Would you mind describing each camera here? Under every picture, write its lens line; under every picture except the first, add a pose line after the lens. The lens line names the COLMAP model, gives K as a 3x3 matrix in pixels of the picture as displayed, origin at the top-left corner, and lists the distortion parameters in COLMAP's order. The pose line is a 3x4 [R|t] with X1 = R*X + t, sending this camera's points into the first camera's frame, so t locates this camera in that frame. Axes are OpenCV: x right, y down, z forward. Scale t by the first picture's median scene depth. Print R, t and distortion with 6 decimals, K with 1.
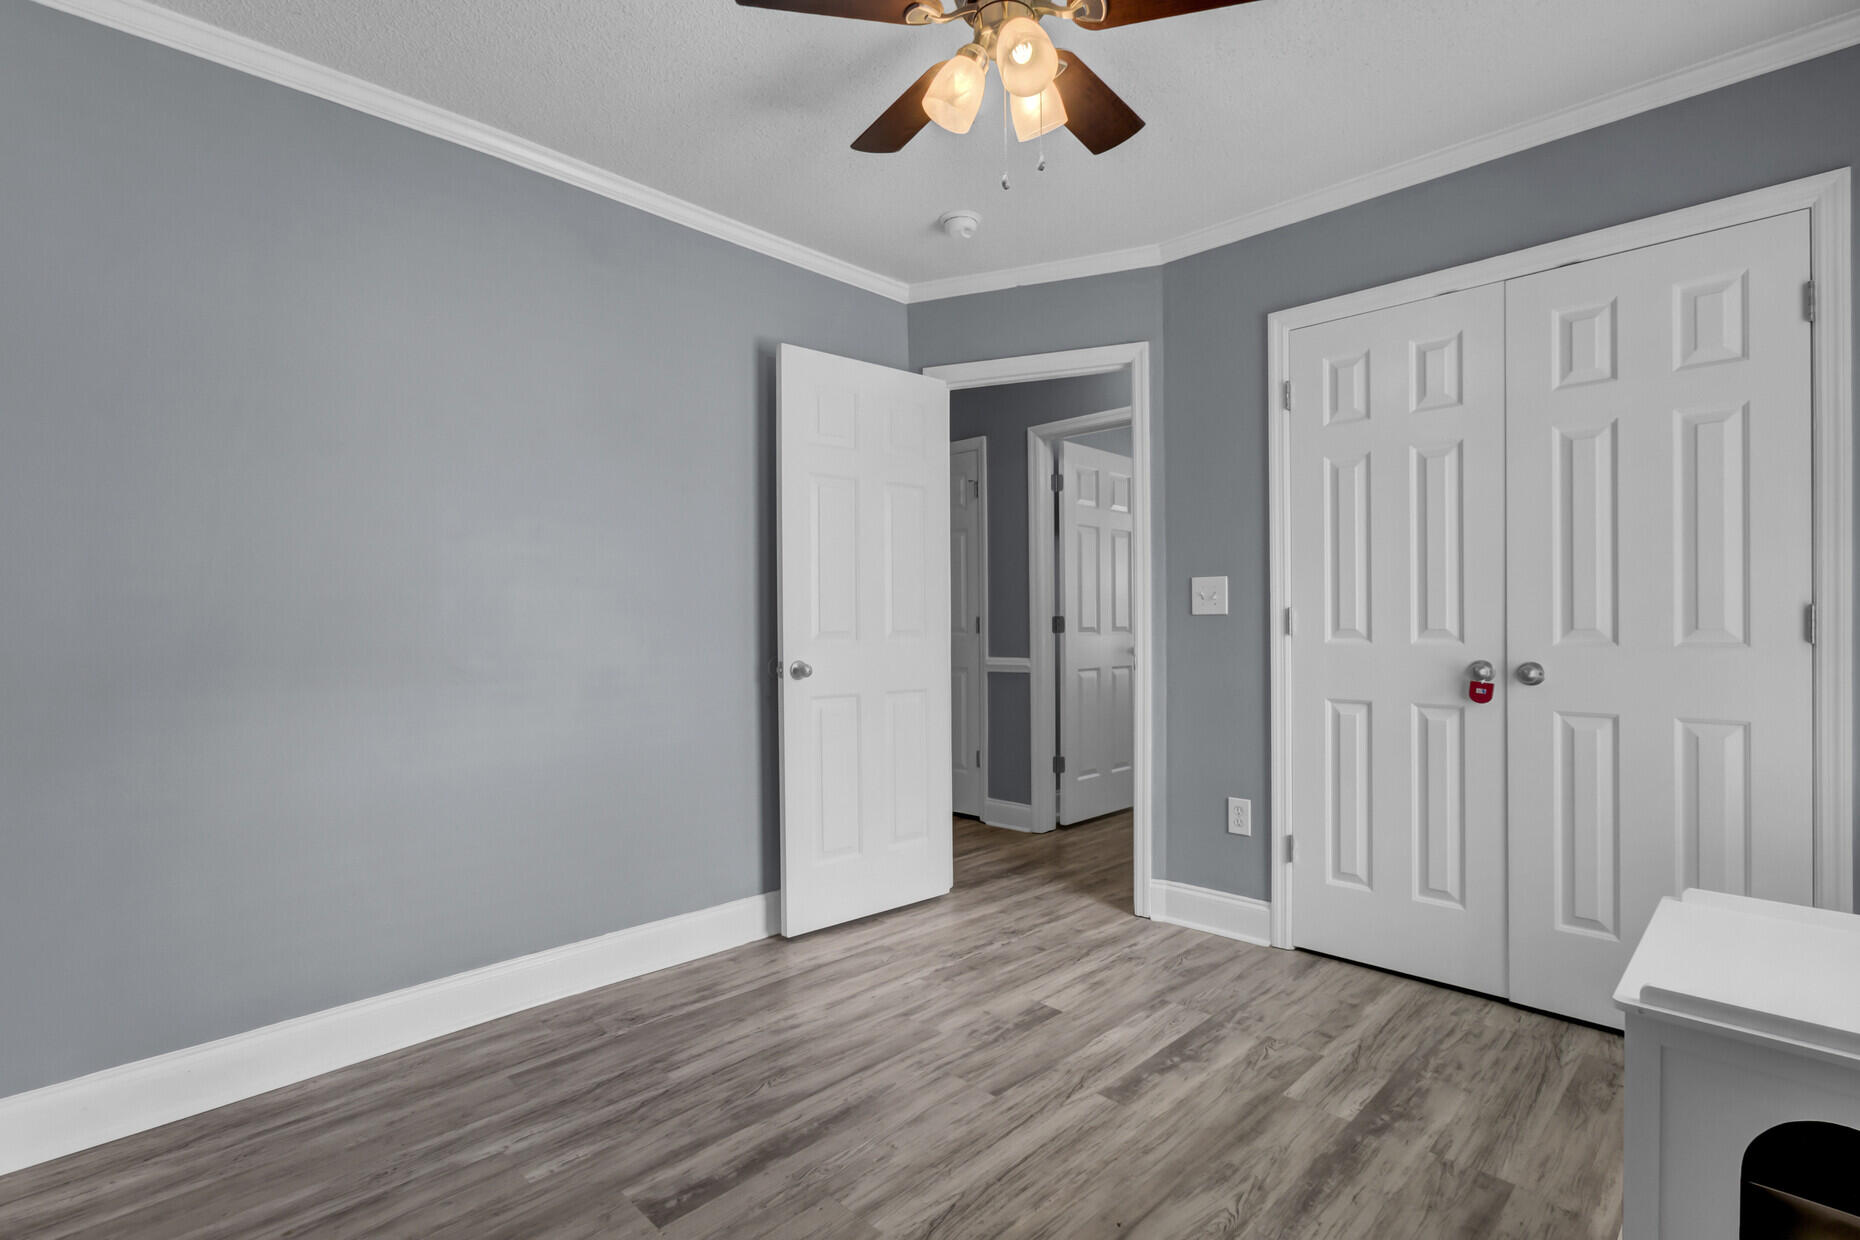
lens RADIAL K [[885.1, 0, 927.3], [0, 885.1, 624.8], [0, 0, 1]] dist [0.001661, -0.002089]
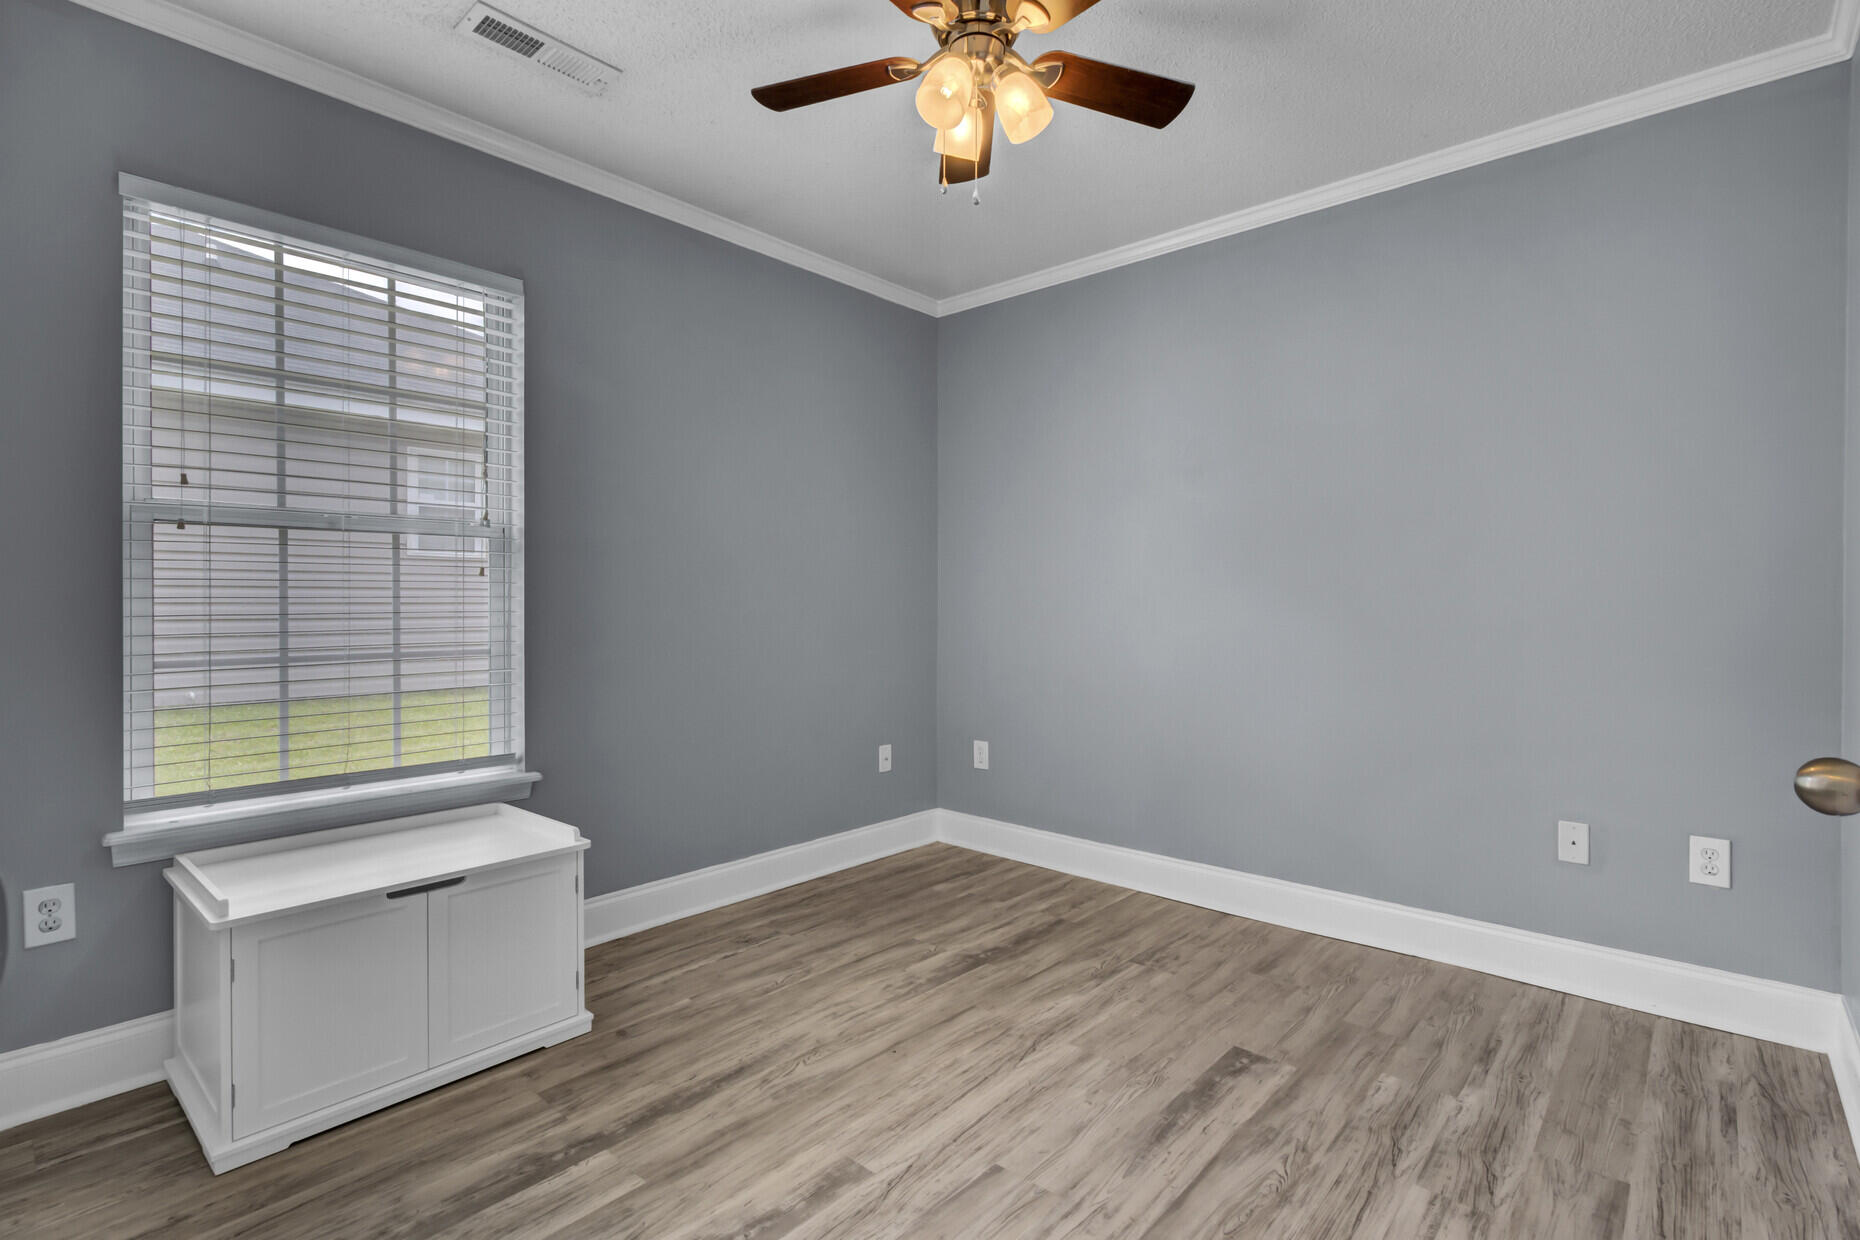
lens RADIAL K [[885.1, 0, 929.5], [0, 885.1, 614.0], [0, 0, 1]] dist [0.001661, -0.002089]
pose [[-0.998453, 0.006077, -0.055277, 0.191683], [0.005281, 0.999880, 0.014536, -0.000511], [0.055359, 0.014221, -0.998365, 1.907484]]
